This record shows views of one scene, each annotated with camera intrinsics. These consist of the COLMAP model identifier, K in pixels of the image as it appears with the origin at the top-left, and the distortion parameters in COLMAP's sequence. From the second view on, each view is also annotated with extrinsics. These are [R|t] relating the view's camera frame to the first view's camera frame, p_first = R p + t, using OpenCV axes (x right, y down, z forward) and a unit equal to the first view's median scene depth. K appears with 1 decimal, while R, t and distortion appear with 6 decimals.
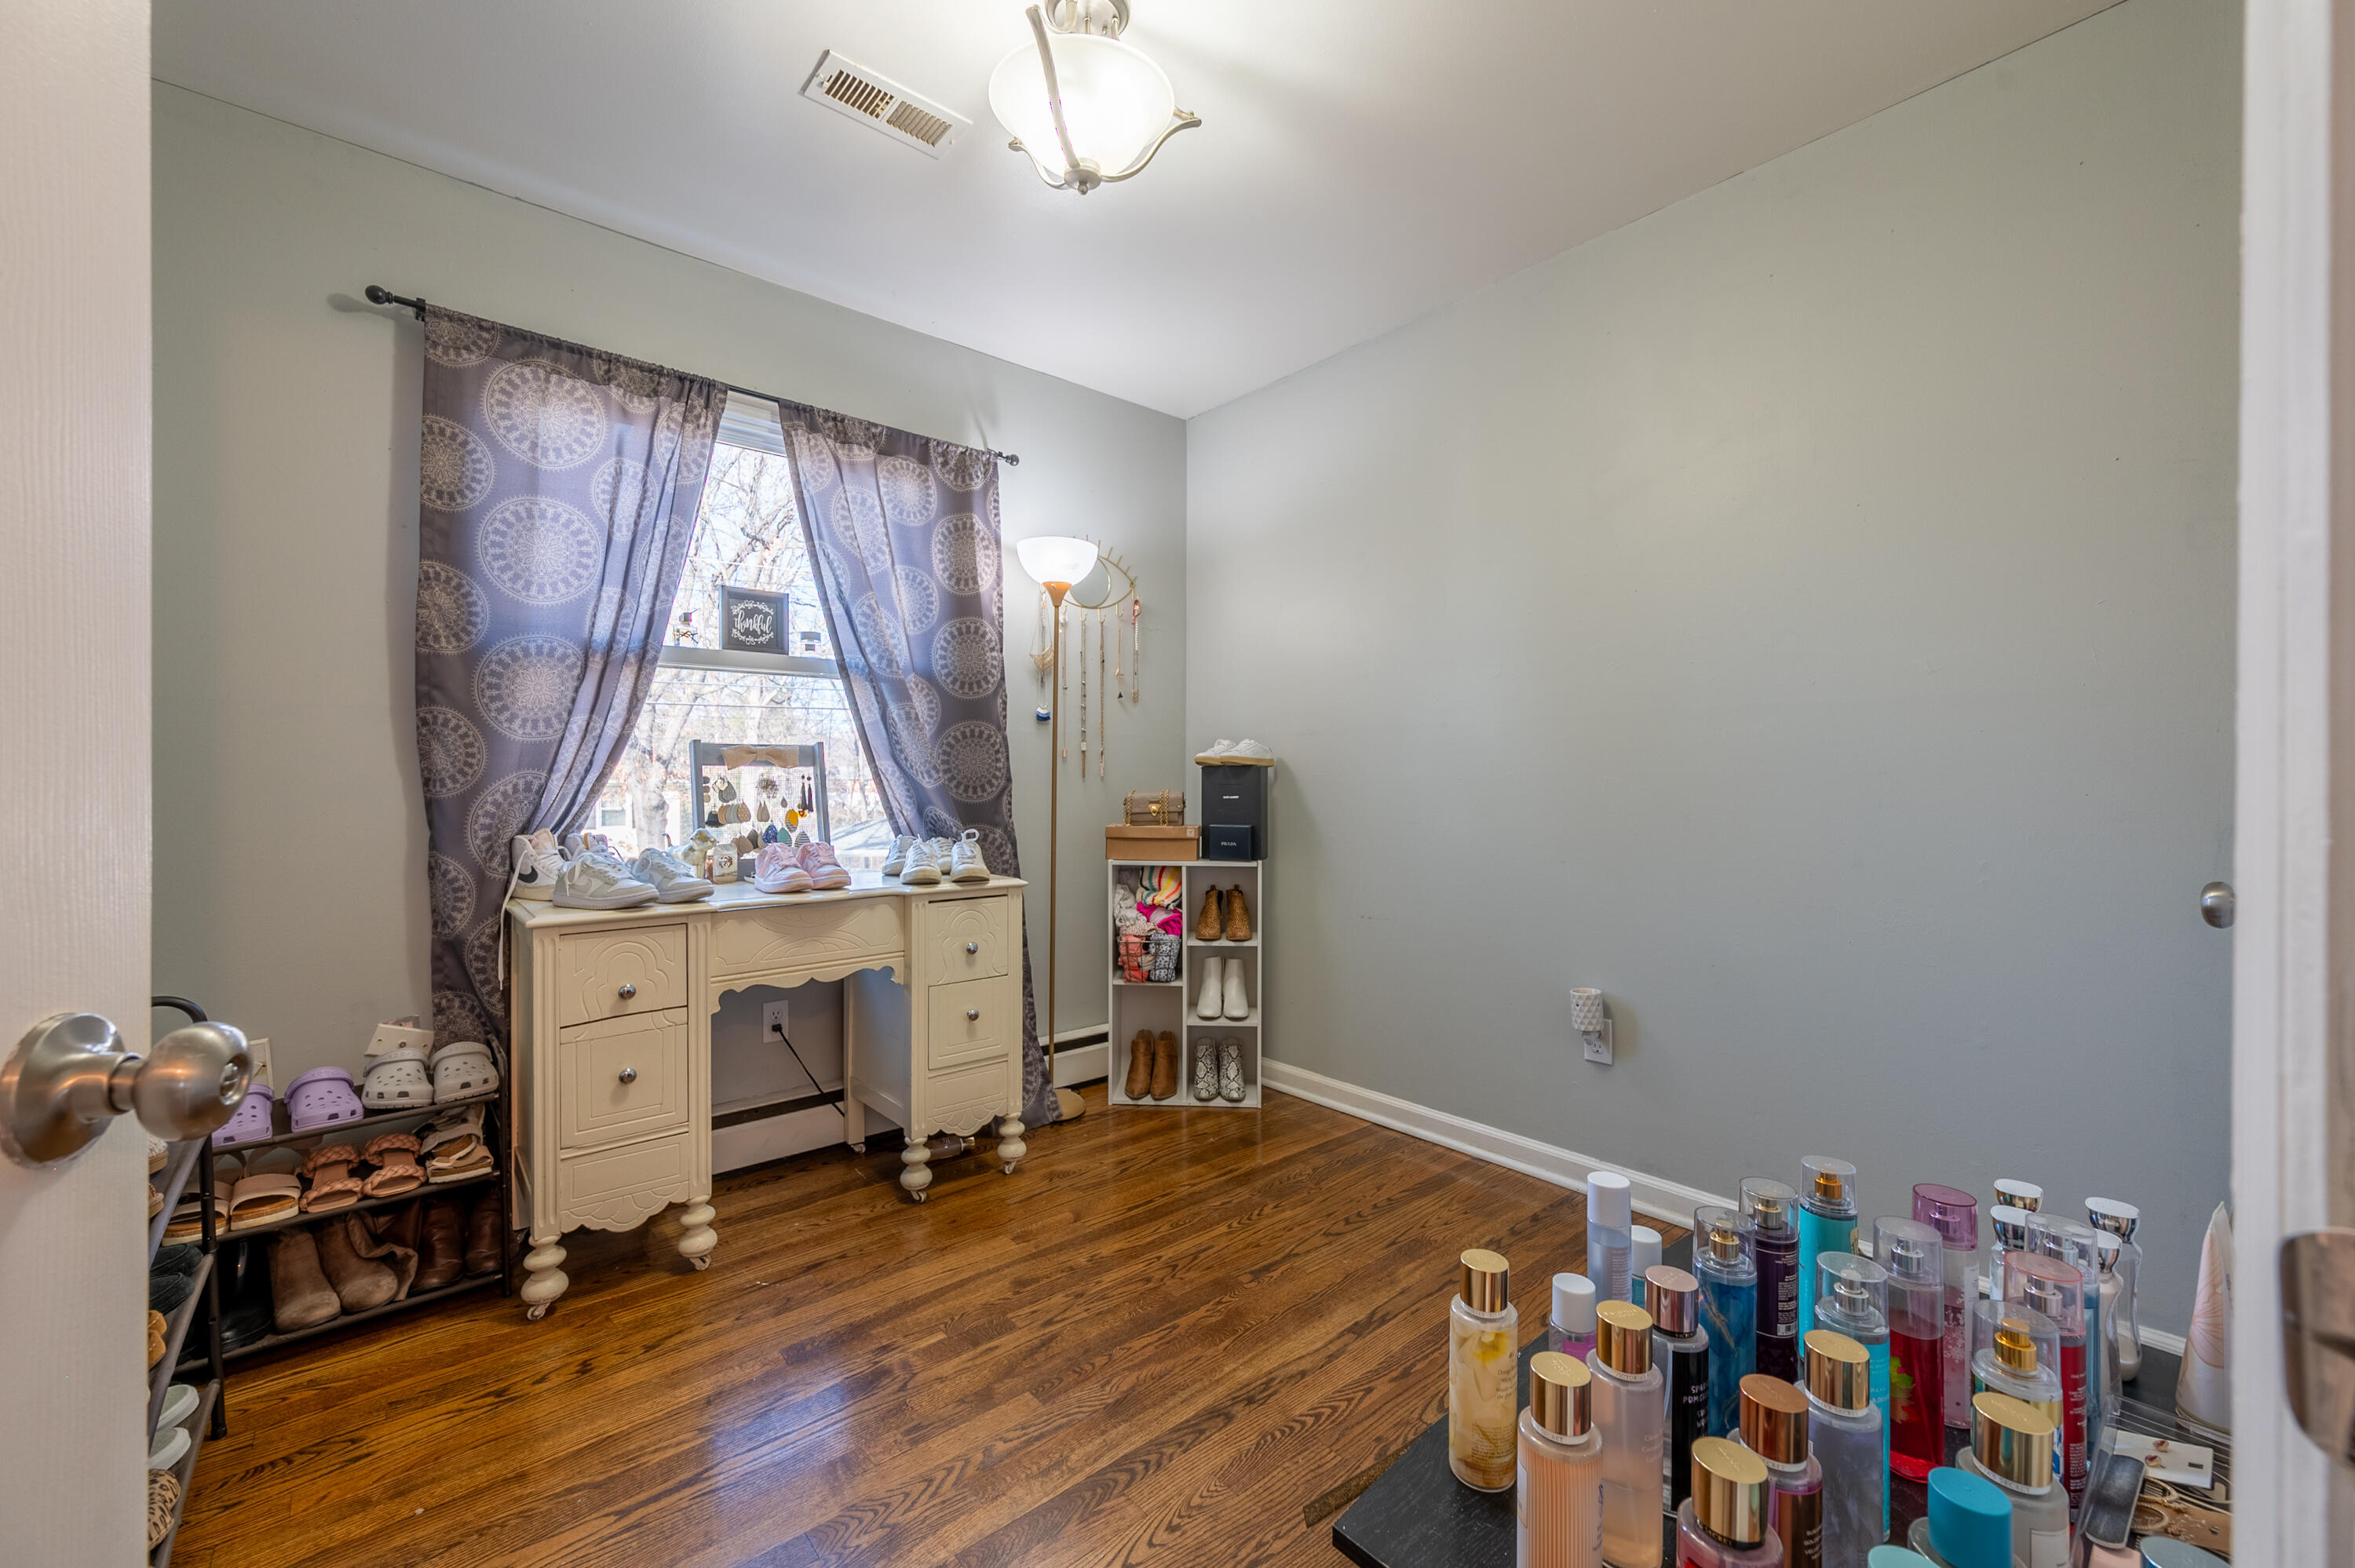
lens RADIAL K [[940.0, 0, 1177.5], [0, 940.0, 784.0], [0, 0, 1]] dist [-0.000985, -0.000277]
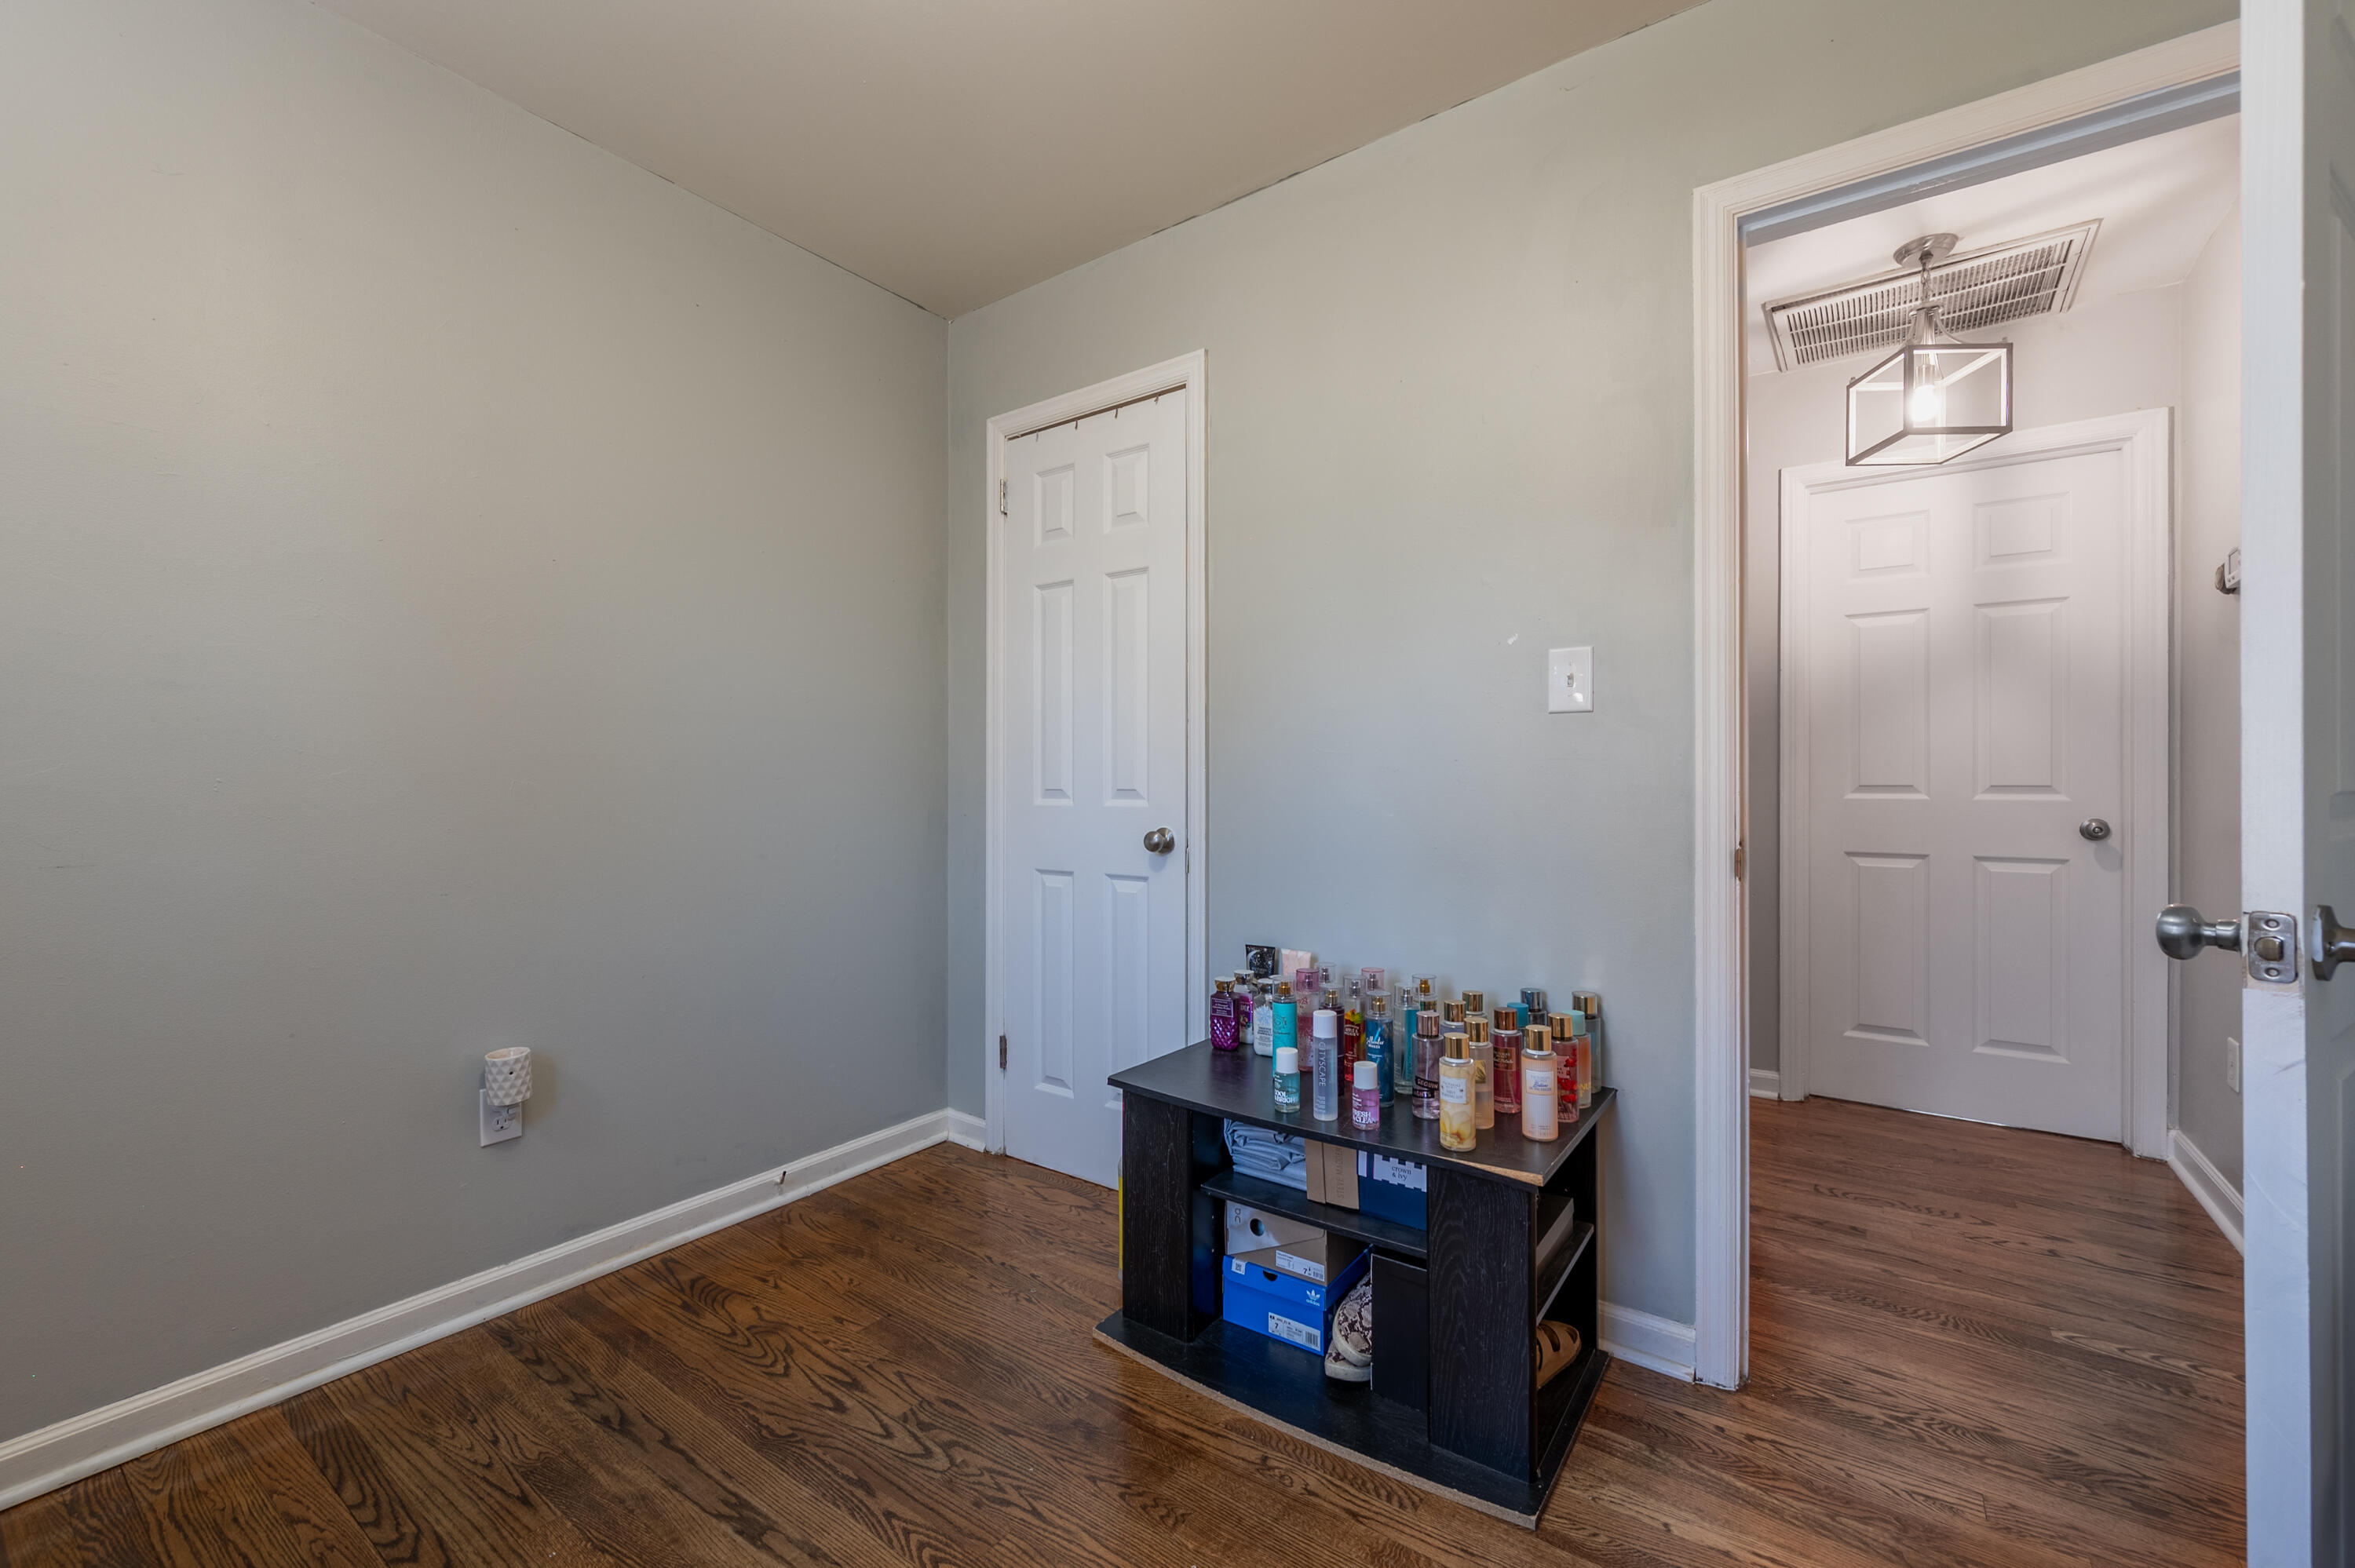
lens RADIAL K [[940.0, 0, 1177.5], [0, 940.0, 784.0], [0, 0, 1]] dist [-0.000985, -0.000277]
pose [[-0.224422, -0.000751, 0.974492, -0.456634], [-0.006971, 0.999975, -0.000834, -0.008611], [-0.974467, -0.006980, -0.224421, 0.634839]]
